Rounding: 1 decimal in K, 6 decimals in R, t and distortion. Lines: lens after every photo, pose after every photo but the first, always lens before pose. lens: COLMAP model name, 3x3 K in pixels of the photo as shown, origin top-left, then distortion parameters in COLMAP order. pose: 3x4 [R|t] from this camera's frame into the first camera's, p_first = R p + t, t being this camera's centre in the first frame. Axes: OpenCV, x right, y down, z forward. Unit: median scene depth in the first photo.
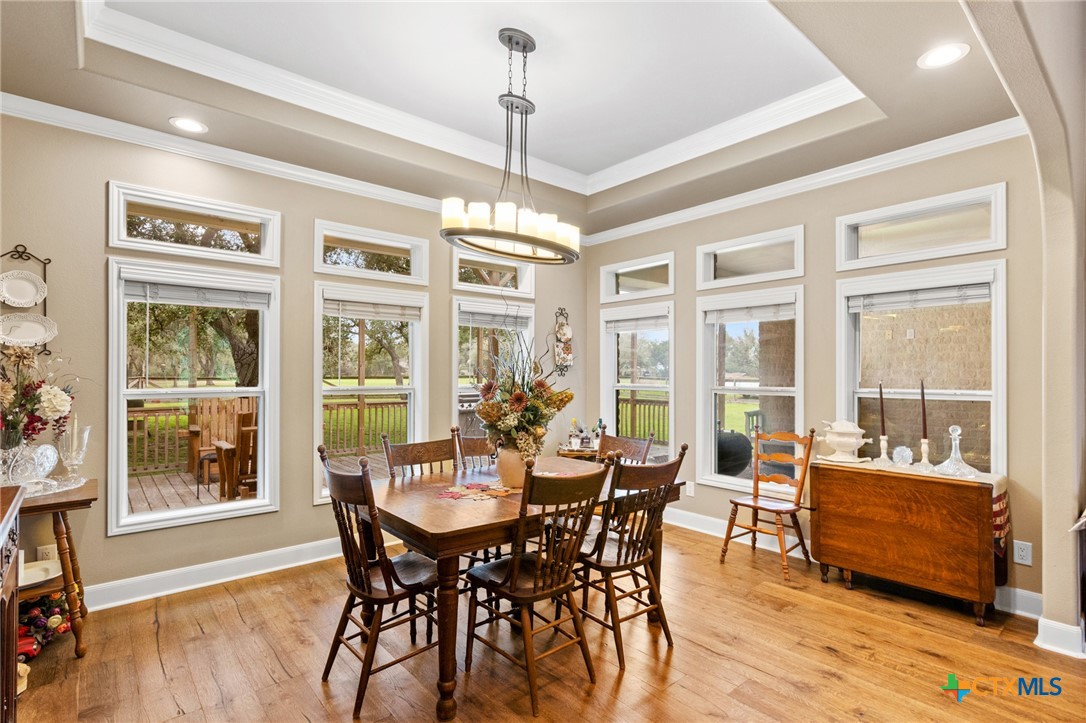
lens RADIAL K [[499.7, 0, 539.6], [0, 499.7, 366.6], [0, 0, 1]] dist [-0.012837, 0.003405]
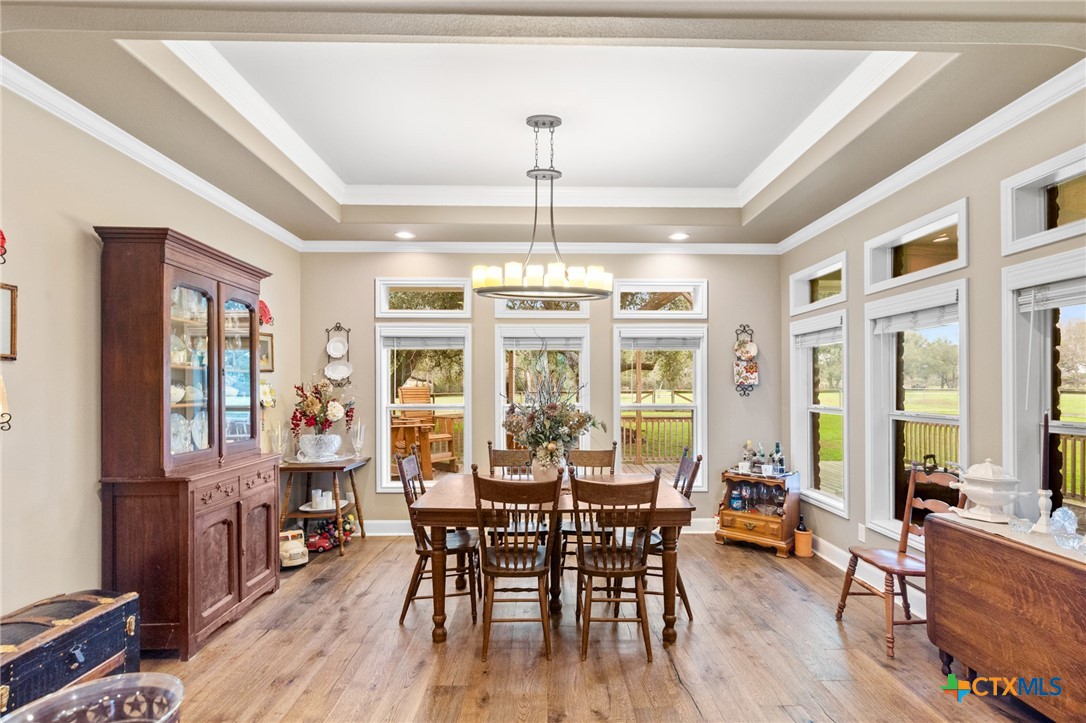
lens RADIAL K [[499.7, 0, 565.3], [0, 499.7, 381.0], [0, 0, 1]] dist [-0.012837, 0.003405]
pose [[0.796640, -0.010518, -0.604363, 0.561463], [0.011253, 0.999933, -0.002569, -0.017125], [0.604350, -0.004755, 0.796705, 0.048813]]
